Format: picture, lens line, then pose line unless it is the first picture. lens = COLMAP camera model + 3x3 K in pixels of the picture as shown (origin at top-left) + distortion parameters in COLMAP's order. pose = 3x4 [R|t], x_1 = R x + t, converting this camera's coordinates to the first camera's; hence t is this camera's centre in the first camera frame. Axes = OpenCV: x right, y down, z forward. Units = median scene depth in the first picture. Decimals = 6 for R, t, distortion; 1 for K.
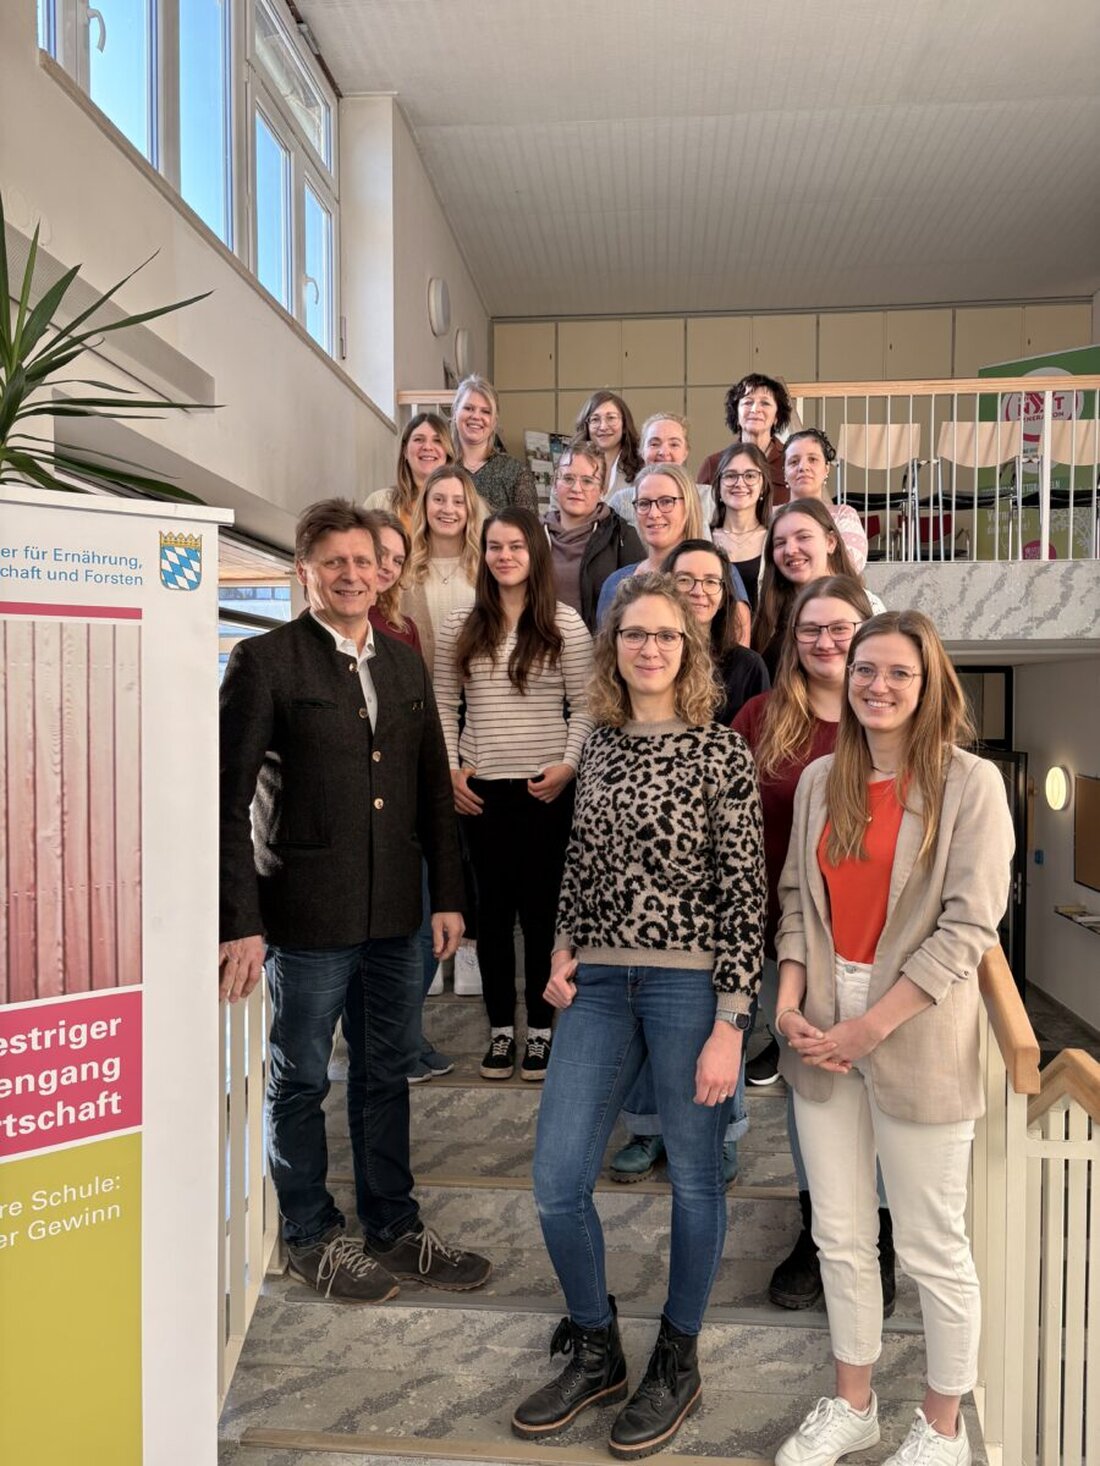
lens RADIAL K [[1115.9, 0, 550.0], [0, 1115.9, 733.0], [0, 0, 1]] dist [0.000458, 0.000178]
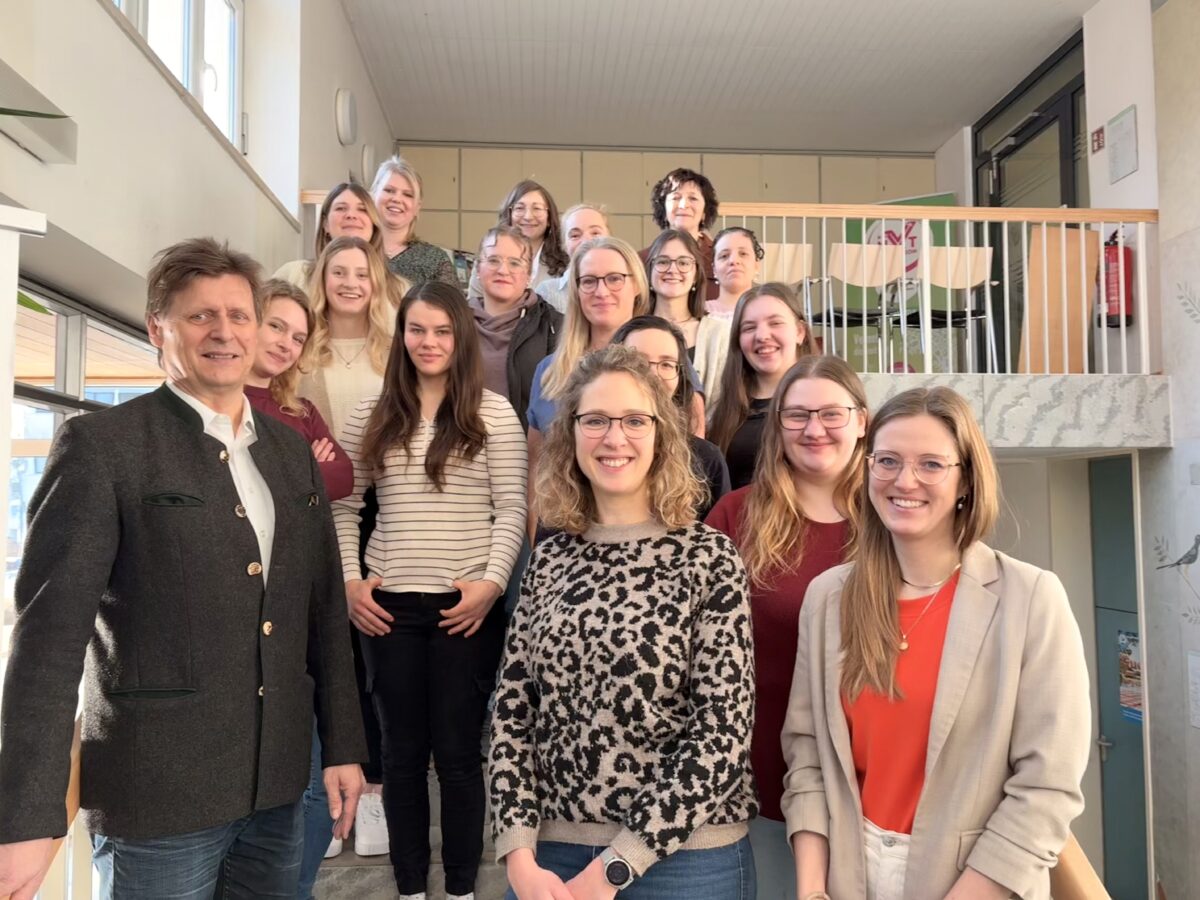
lens RADIAL K [[988.3, 0, 644.5], [0, 988.3, 451.5], [0, 0, 1]] dist [0.199555, -0.531414]
pose [[0.980946, 0.007436, 0.194139, -0.029219], [0.008881, 0.996506, -0.083042, -0.002096], [-0.194079, 0.083184, 0.977453, 0.269504]]
